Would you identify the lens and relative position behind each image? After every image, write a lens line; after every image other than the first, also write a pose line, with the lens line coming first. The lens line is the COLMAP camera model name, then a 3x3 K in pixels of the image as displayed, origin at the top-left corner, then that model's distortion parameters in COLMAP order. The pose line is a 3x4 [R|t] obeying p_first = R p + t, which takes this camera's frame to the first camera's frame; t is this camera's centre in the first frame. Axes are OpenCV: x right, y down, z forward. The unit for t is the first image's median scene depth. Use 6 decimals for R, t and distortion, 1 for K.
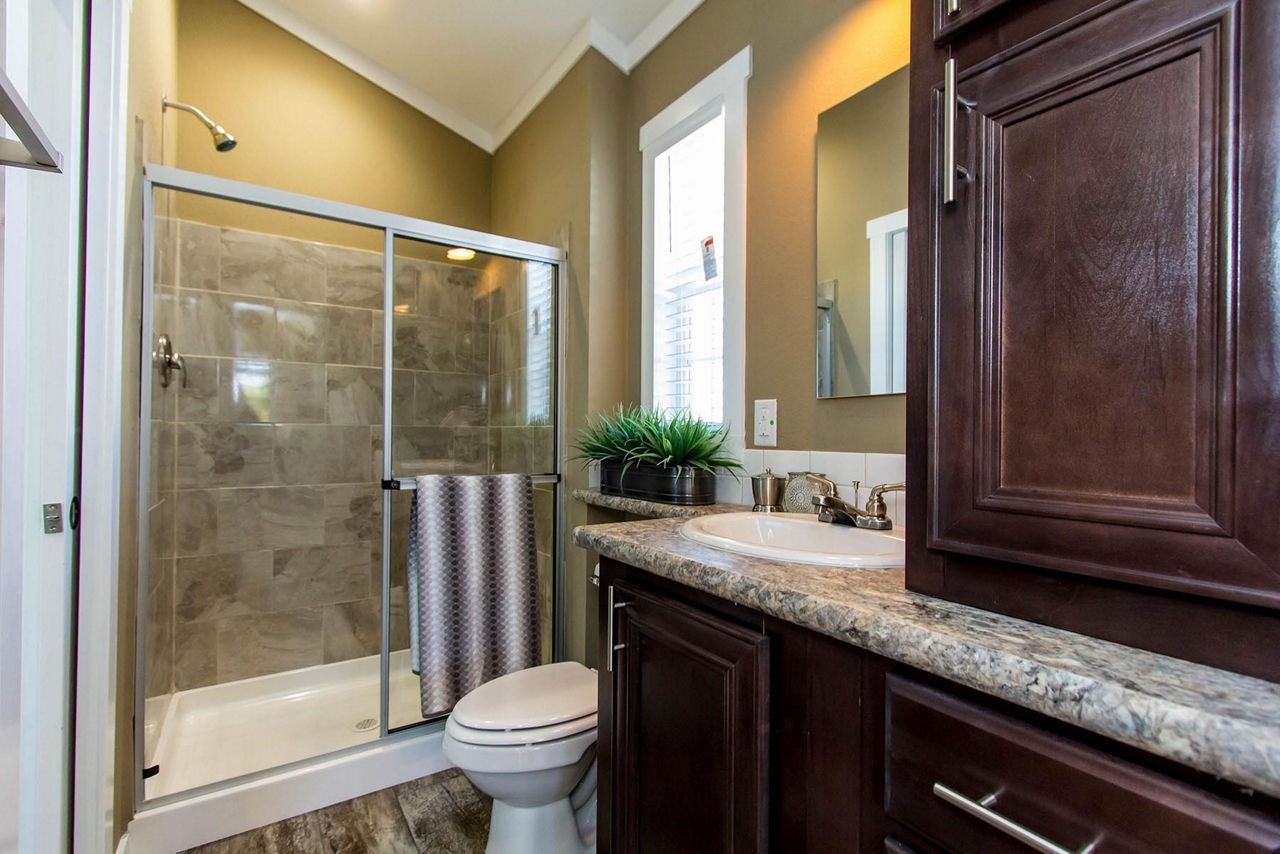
lens RADIAL K [[584.0, 0, 641.2], [0, 584.0, 430.1], [0, 0, 1]] dist [0.002076, 0.000706]
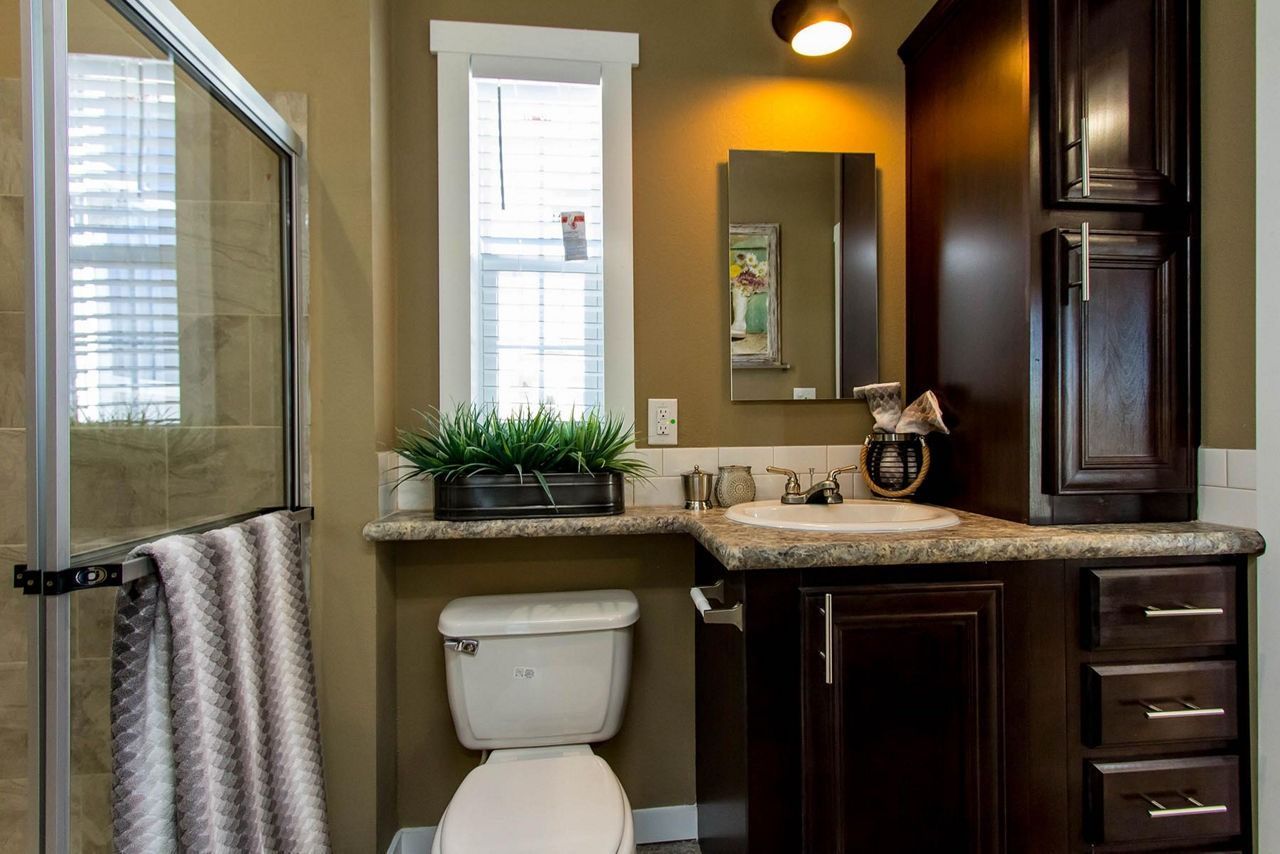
lens RADIAL K [[584.0, 0, 636.9], [0, 584.0, 431.9], [0, 0, 1]] dist [0.002076, 0.000706]
pose [[0.471648, -0.018451, 0.881594, -0.693280], [0.008772, 0.999830, 0.016232, -0.011252], [-0.881744, 0.000077, 0.471729, 0.550212]]
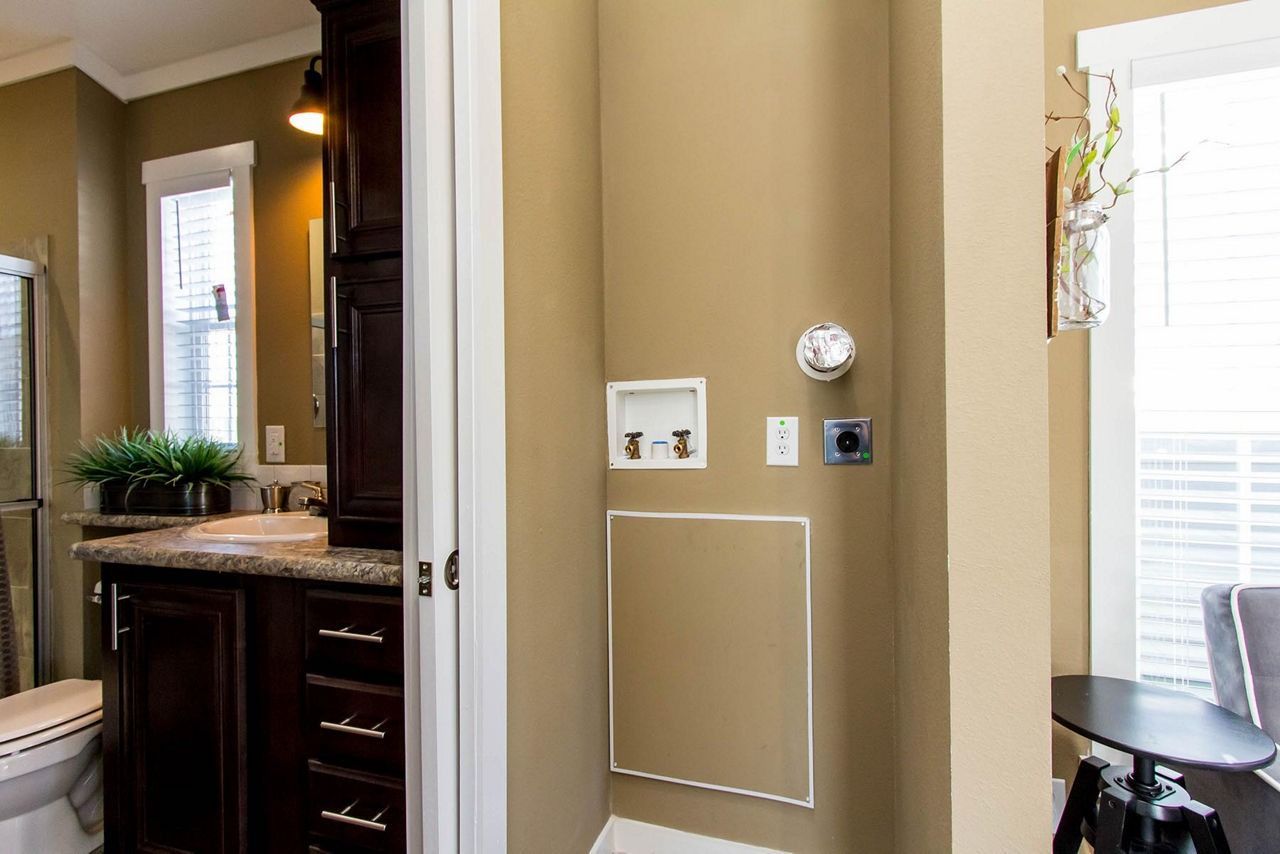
lens RADIAL K [[584.0, 0, 640.8], [0, 584.0, 428.1], [0, 0, 1]] dist [0.002076, 0.000706]
pose [[0.777552, -0.020143, 0.628496, 0.031113], [0.016663, 0.999796, 0.011429, -0.047303], [-0.628597, 0.001586, 0.777729, -0.487046]]
